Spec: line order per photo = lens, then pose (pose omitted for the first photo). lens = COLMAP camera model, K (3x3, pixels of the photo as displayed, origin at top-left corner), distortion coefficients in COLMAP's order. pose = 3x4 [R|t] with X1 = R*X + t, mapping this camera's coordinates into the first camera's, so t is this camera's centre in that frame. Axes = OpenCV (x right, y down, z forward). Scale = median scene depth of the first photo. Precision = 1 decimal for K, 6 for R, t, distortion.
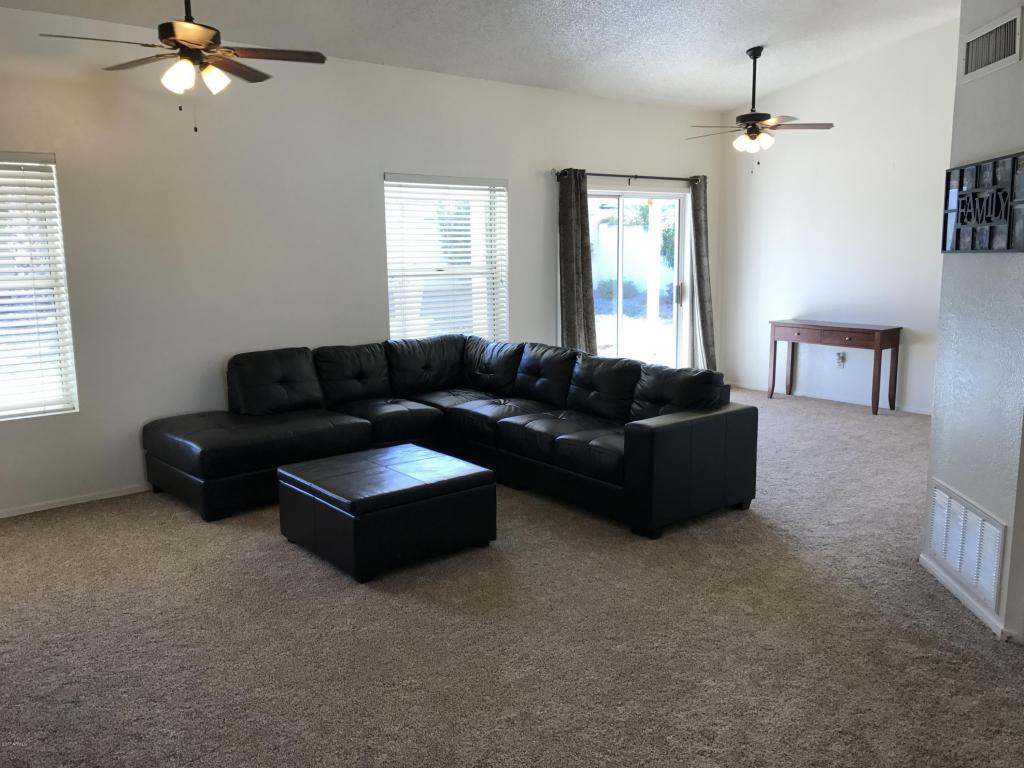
lens RADIAL K [[832.6, 0, 508.1], [0, 832.6, 382.4], [0, 0, 1]] dist [0.006342, -0.009656]
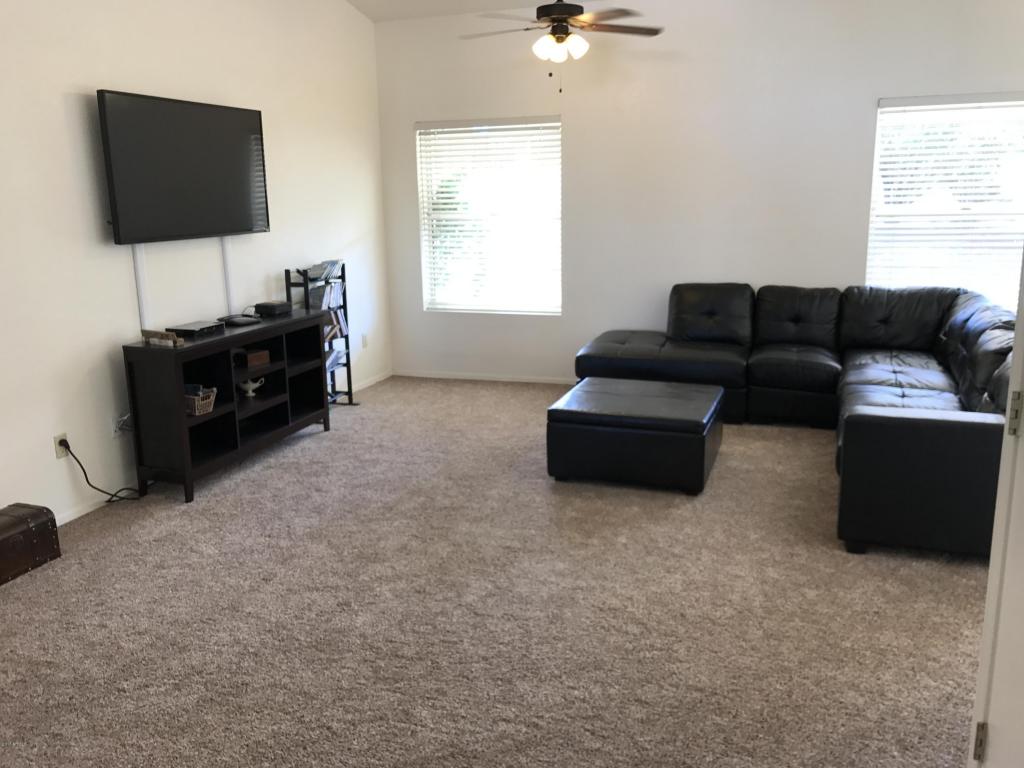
lens RADIAL K [[832.6, 0, 505.9], [0, 832.6, 385.6], [0, 0, 1]] dist [0.006342, -0.009656]
pose [[0.507542, 0.199791, -0.838144, 0.568860], [-0.124456, 0.979543, 0.158133, -0.051328], [0.852591, 0.024053, 0.522024, 0.244843]]
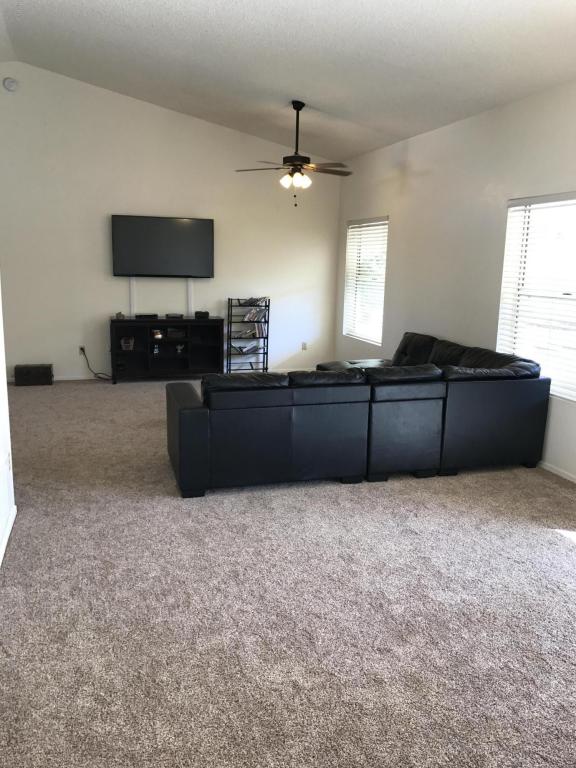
lens RADIAL K [[624.5, 0, 286.0], [0, 624.5, 383.6], [0, 0, 1]] dist [0.006342, -0.009656]
pose [[-0.386447, 0.185589, -0.903446, 0.949939], [-0.158114, 0.951714, 0.263137, -0.235810], [0.908657, 0.244536, -0.338443, 1.324830]]
